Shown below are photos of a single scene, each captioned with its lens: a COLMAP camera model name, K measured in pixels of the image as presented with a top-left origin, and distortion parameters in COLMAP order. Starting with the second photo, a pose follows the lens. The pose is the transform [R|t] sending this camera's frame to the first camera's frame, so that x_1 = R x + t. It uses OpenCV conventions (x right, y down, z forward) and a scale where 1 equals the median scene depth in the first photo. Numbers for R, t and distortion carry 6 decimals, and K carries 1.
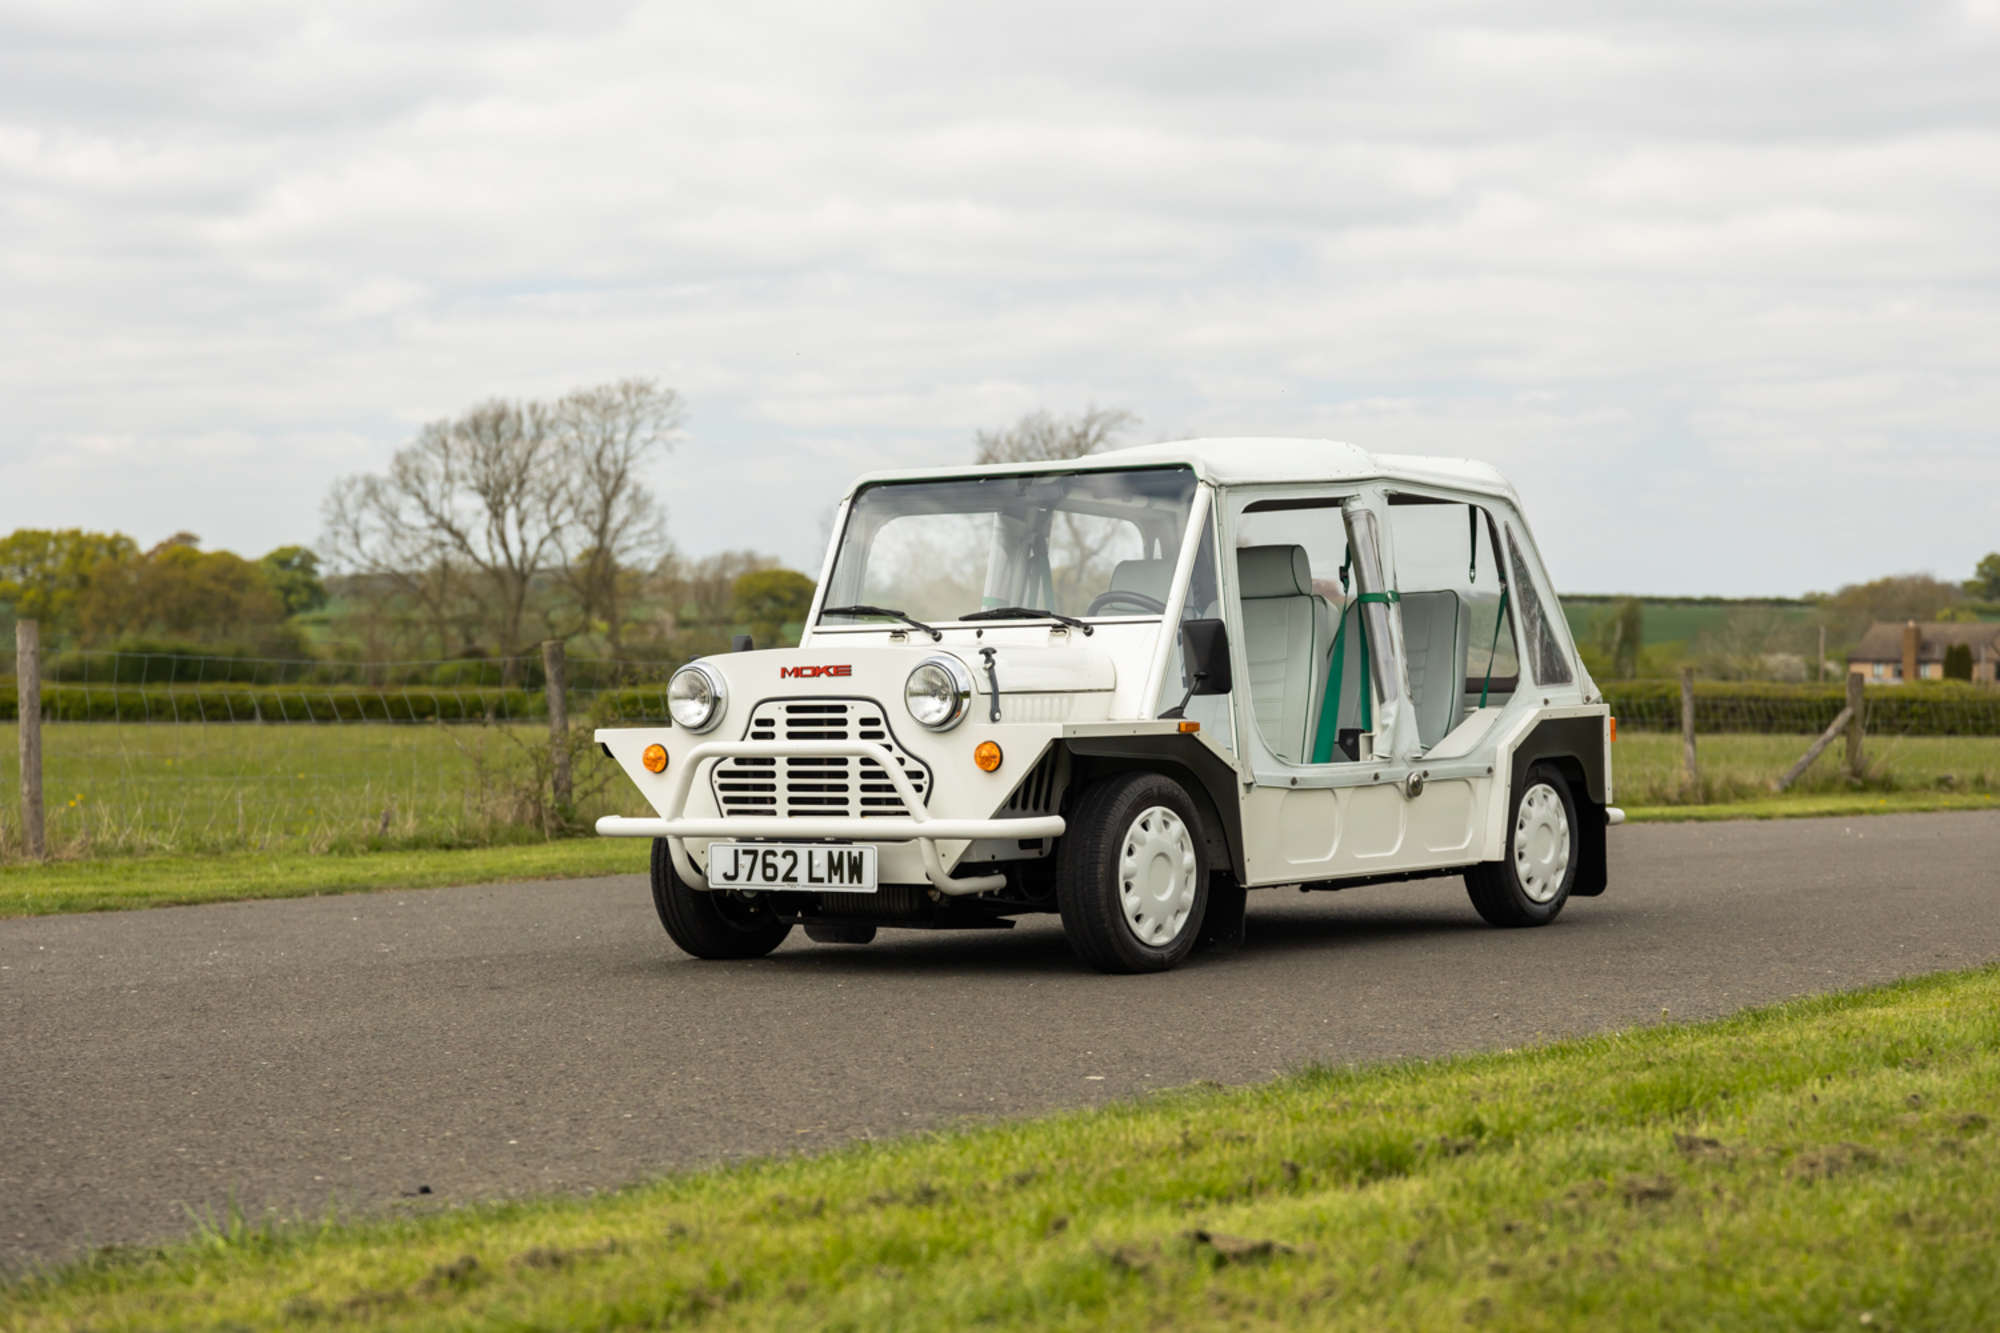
lens RADIAL K [[3893.3, 0, 999.7], [0, 3893.3, 638.1], [0, 0, 1]] dist [0.030213, -0.117527]
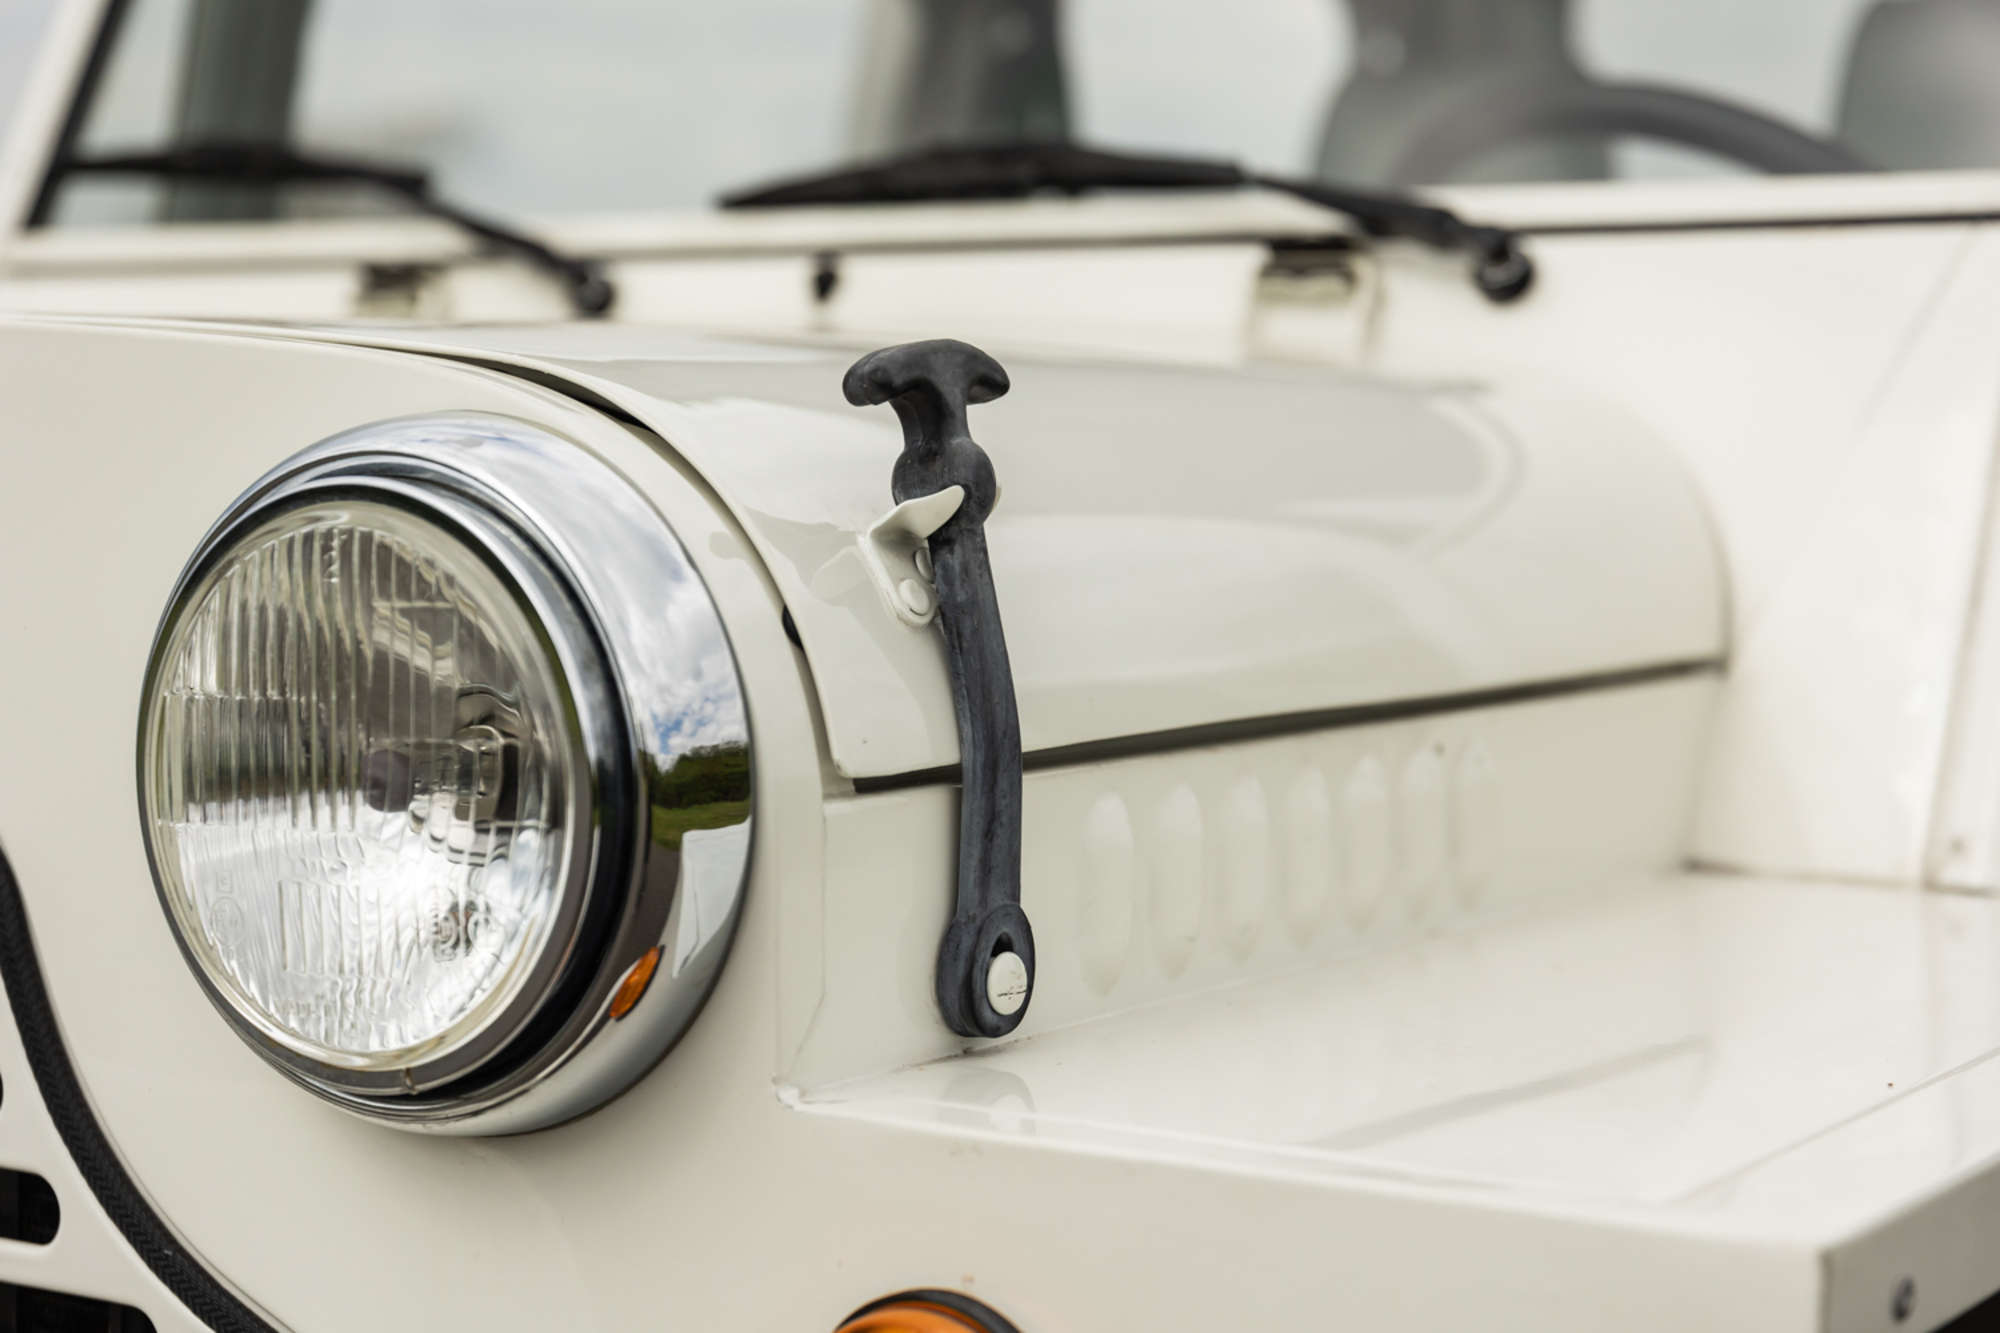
lens RADIAL K [[3893.3, 0, 999.7], [0, 3893.3, 638.1], [0, 0, 1]] dist [0.030213, -0.117527]
pose [[0.998501, 0.022819, 0.049741, -0.006221], [-0.025991, 0.997606, 0.064088, 0.003668], [-0.048160, -0.065284, 0.996704, 0.893520]]
